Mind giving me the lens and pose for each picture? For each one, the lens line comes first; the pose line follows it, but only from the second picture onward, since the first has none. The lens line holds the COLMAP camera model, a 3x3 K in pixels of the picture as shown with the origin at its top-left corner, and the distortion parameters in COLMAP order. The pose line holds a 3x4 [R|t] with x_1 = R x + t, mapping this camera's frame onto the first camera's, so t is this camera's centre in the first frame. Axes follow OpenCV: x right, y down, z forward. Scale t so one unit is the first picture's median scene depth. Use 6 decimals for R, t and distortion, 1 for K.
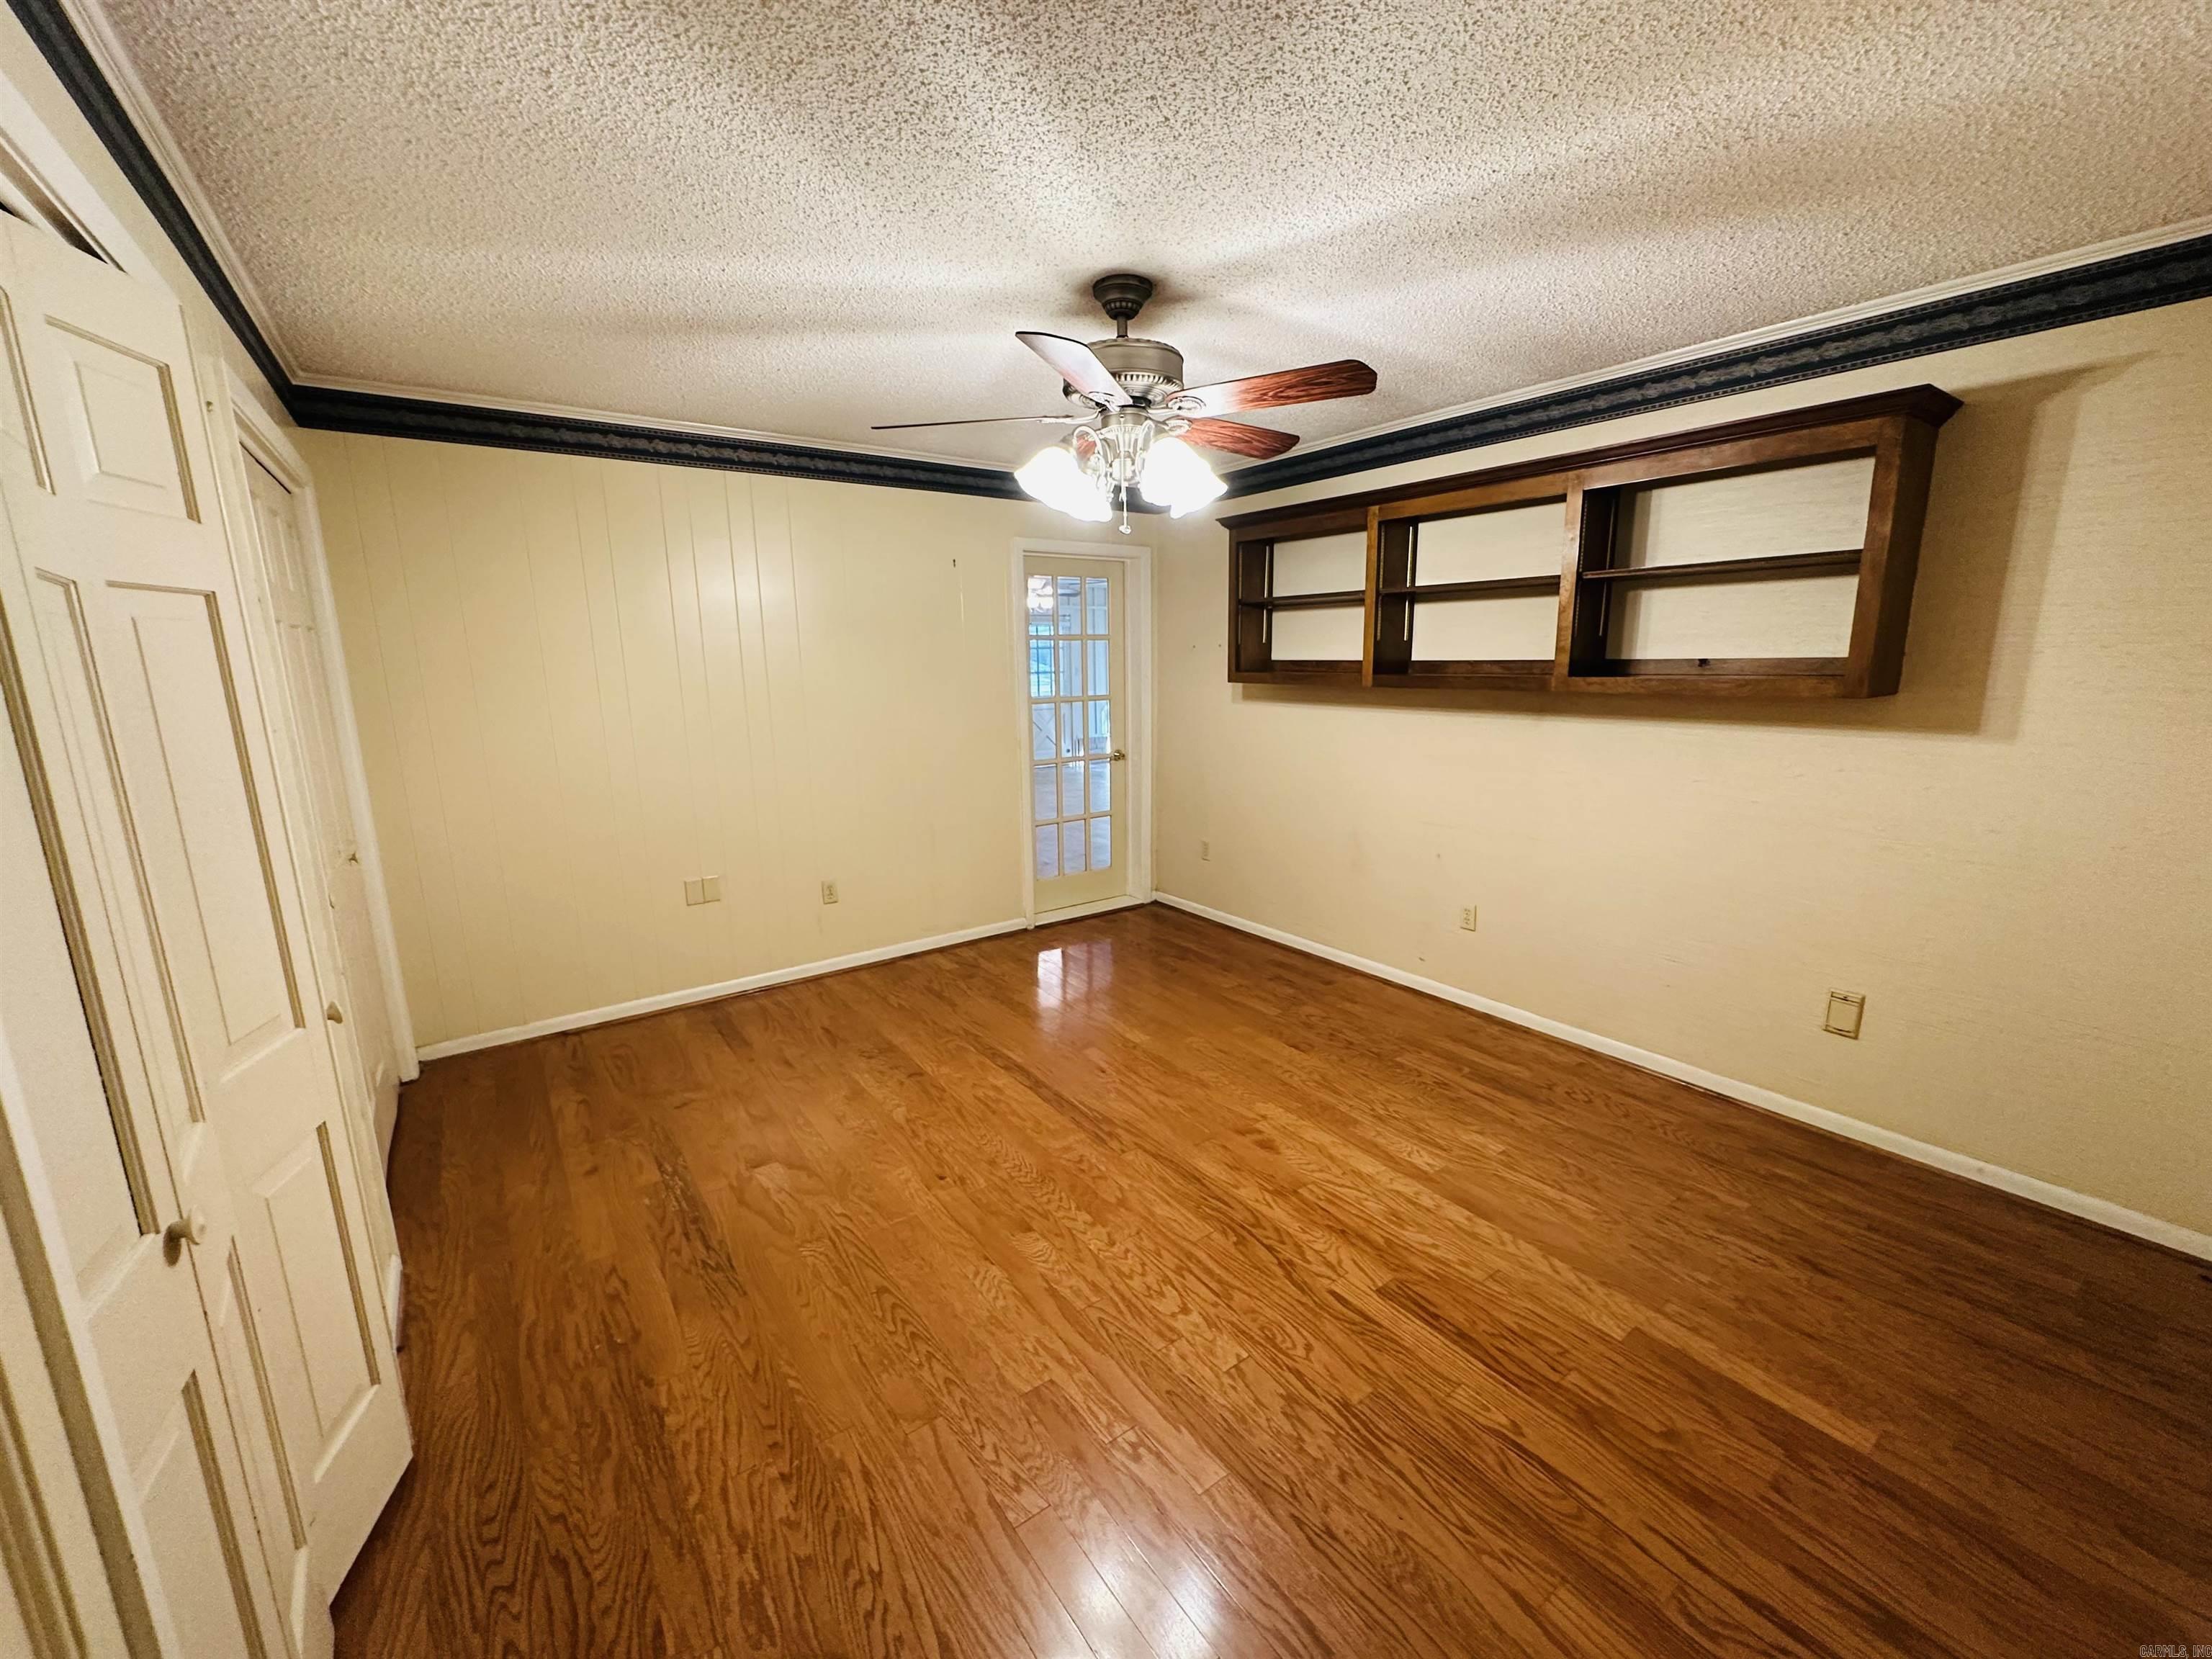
lens RADIAL K [[886.9, 0, 1104.3], [0, 886.9, 833.2], [0, 0, 1]] dist [0.001233, 0.000311]
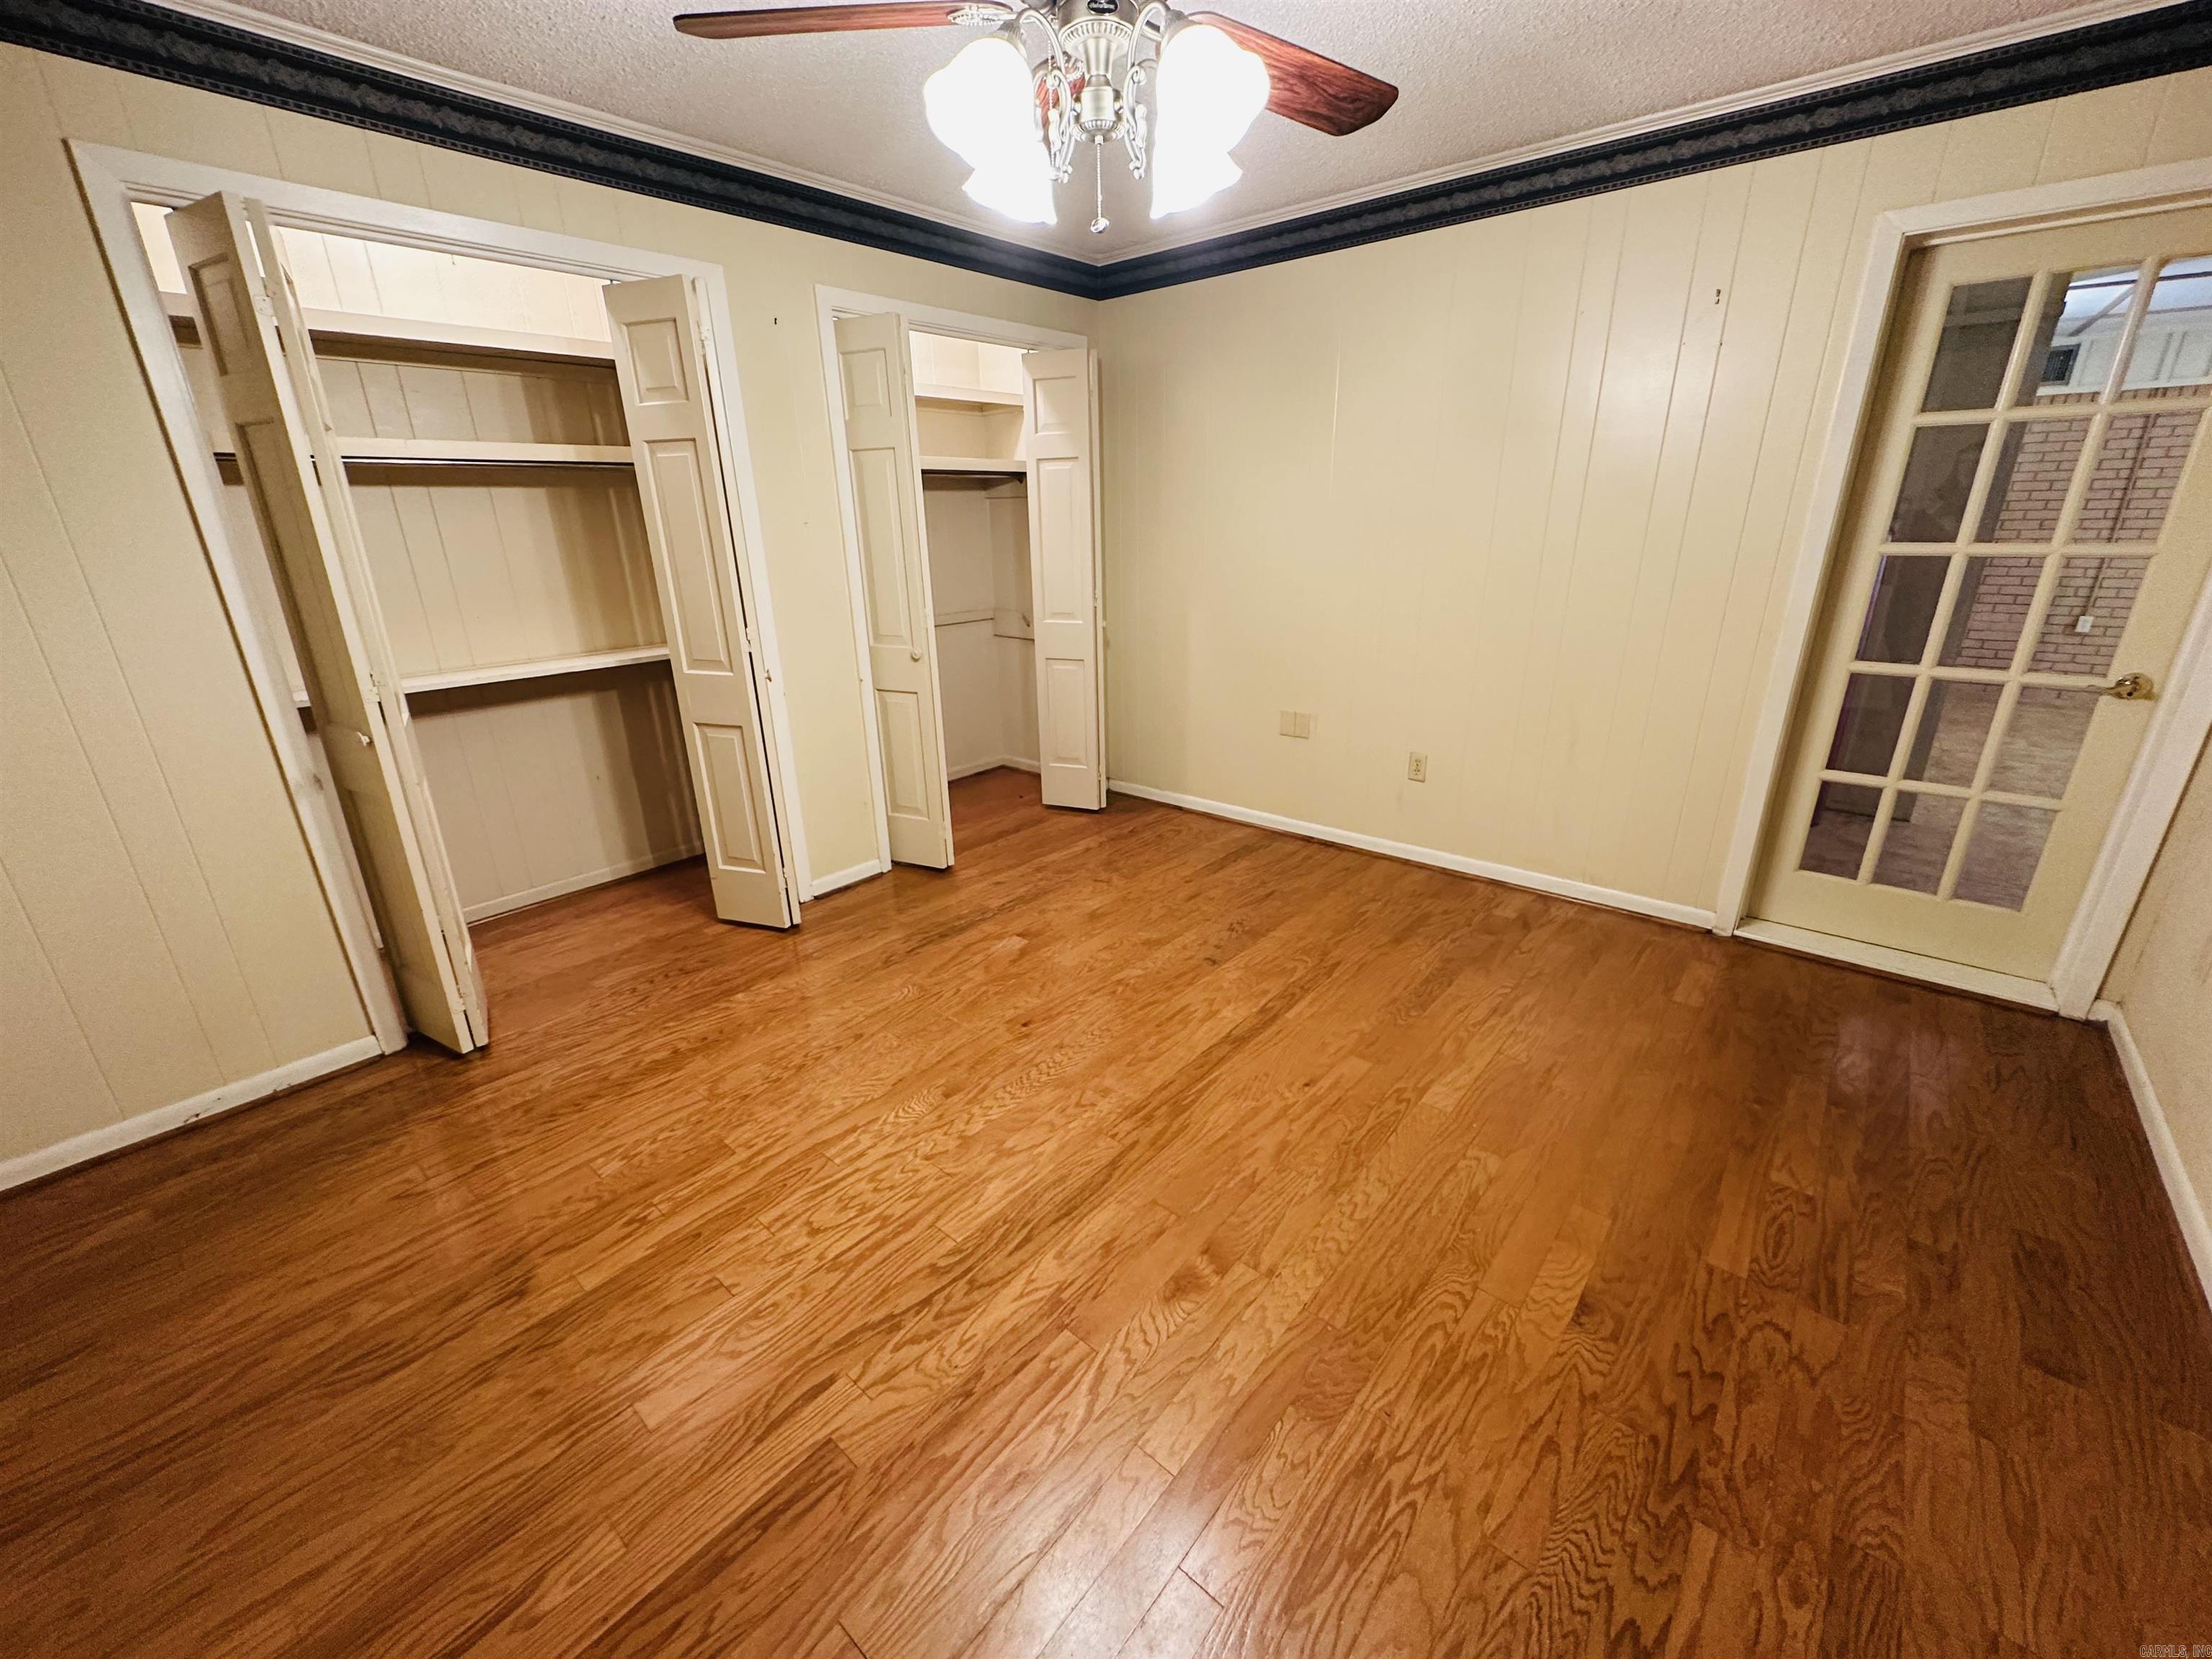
lens RADIAL K [[886.9, 0, 1105.4], [0, 886.9, 826.5], [0, 0, 1]] dist [0.001233, 0.000311]
pose [[0.236640, 0.334666, -0.912140, 0.592727], [-0.182772, 0.937378, 0.296509, -0.112060], [0.954252, 0.096548, 0.282989, 0.703696]]
